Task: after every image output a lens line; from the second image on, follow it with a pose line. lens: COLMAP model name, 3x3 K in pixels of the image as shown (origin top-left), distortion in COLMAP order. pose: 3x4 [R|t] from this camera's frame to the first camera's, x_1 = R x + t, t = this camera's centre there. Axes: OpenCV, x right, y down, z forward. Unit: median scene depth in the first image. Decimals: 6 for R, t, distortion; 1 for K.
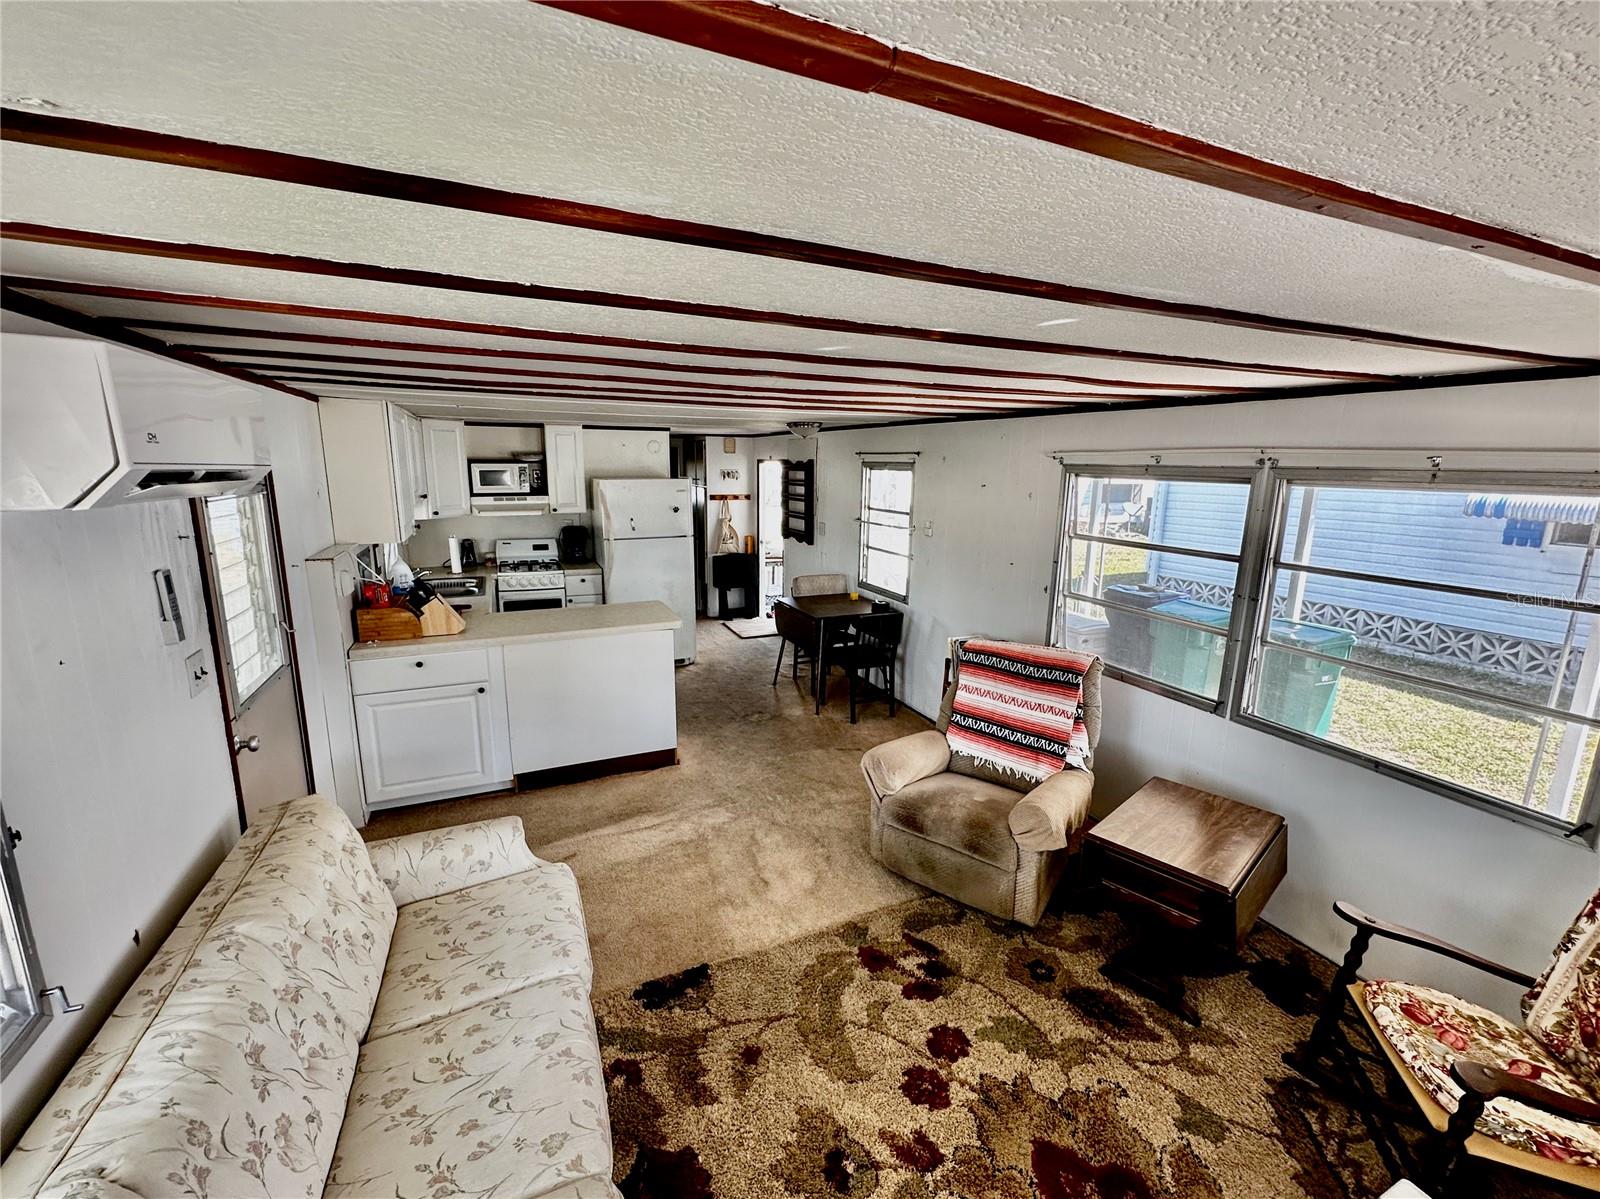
lens RADIAL K [[646.0, 0, 800.9], [0, 646.0, 630.3], [0, 0, 1]] dist [-0.002106, 0.000278]
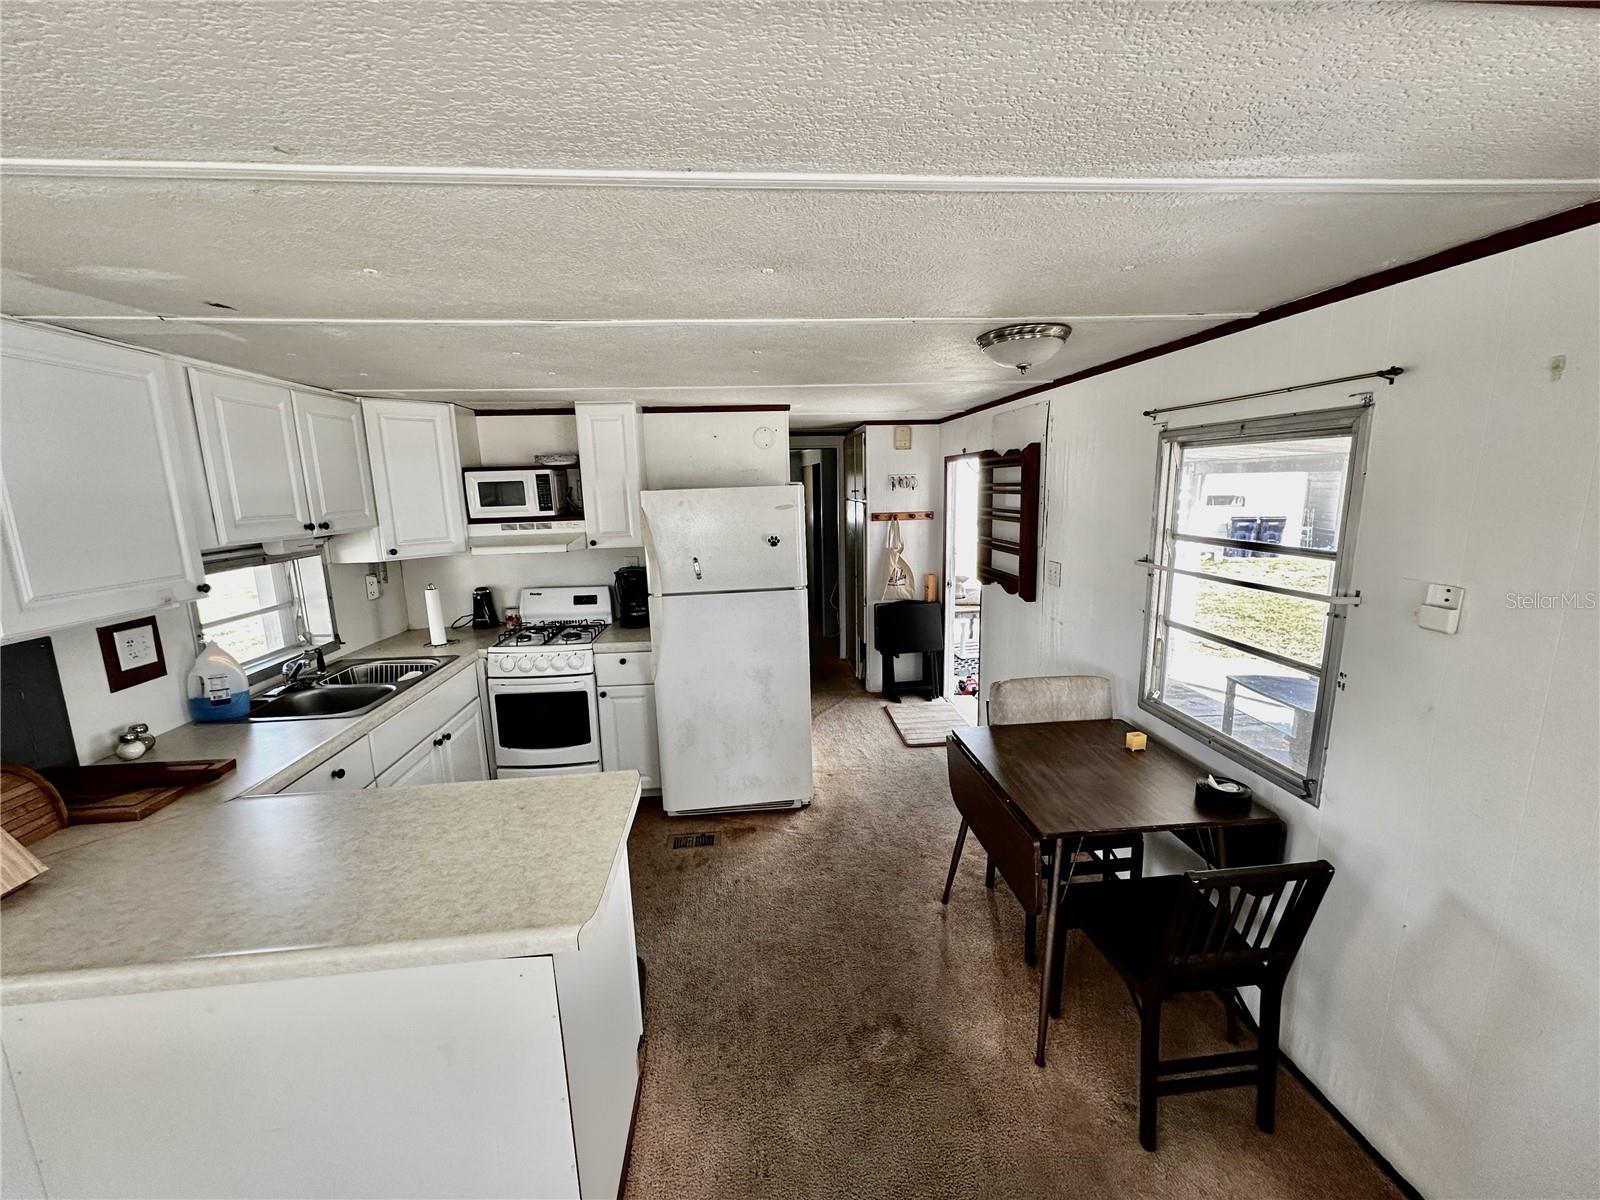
lens RADIAL K [[646.0, 0, 809.1], [0, 646.0, 603.2], [0, 0, 1]] dist [-0.002106, 0.000278]
pose [[0.952056, 0.021787, -0.305147, 0.004242], [-0.042418, 0.997227, -0.061144, -0.099599], [0.302969, 0.071156, 0.950340, 0.478532]]
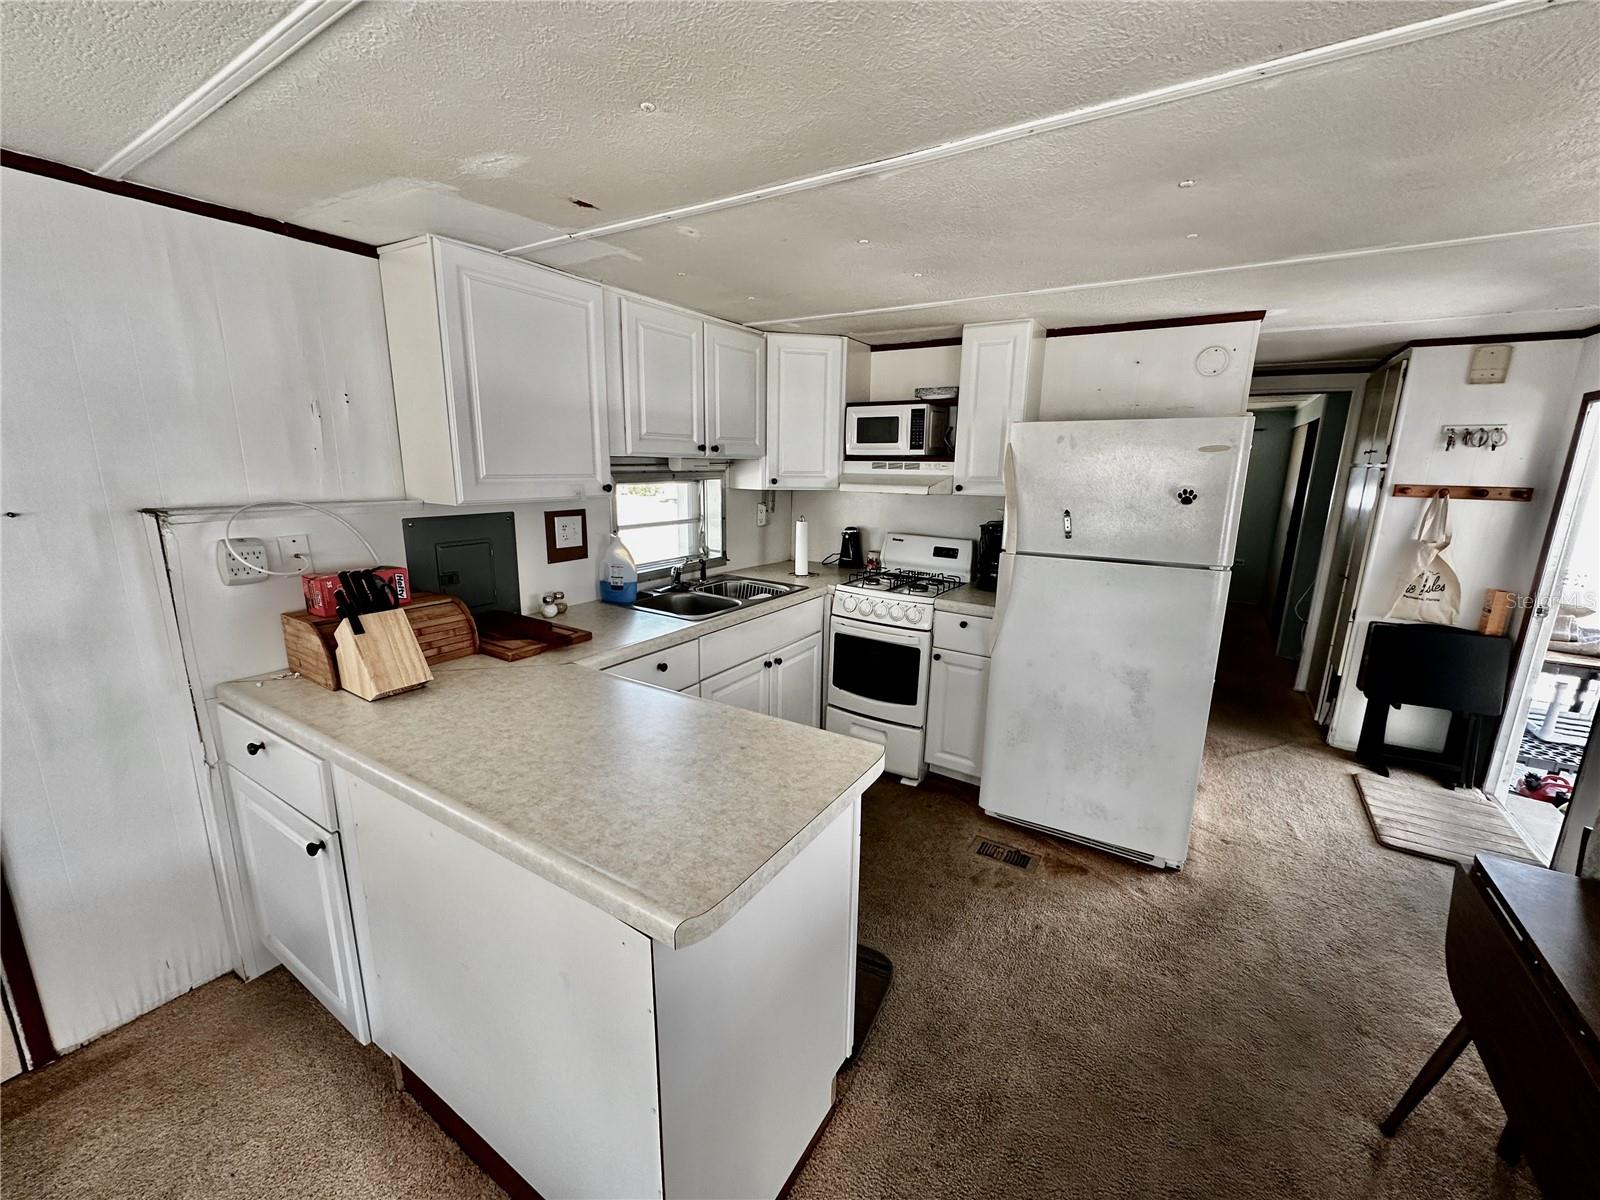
lens RADIAL K [[646.0, 0, 790.8], [0, 646.0, 601.5], [0, 0, 1]] dist [-0.002106, 0.000278]
pose [[0.556690, 0.177776, -0.811475, 0.000386], [-0.218074, 0.973848, 0.063744, -0.096133], [0.801586, 0.141475, 0.580900, 0.579195]]
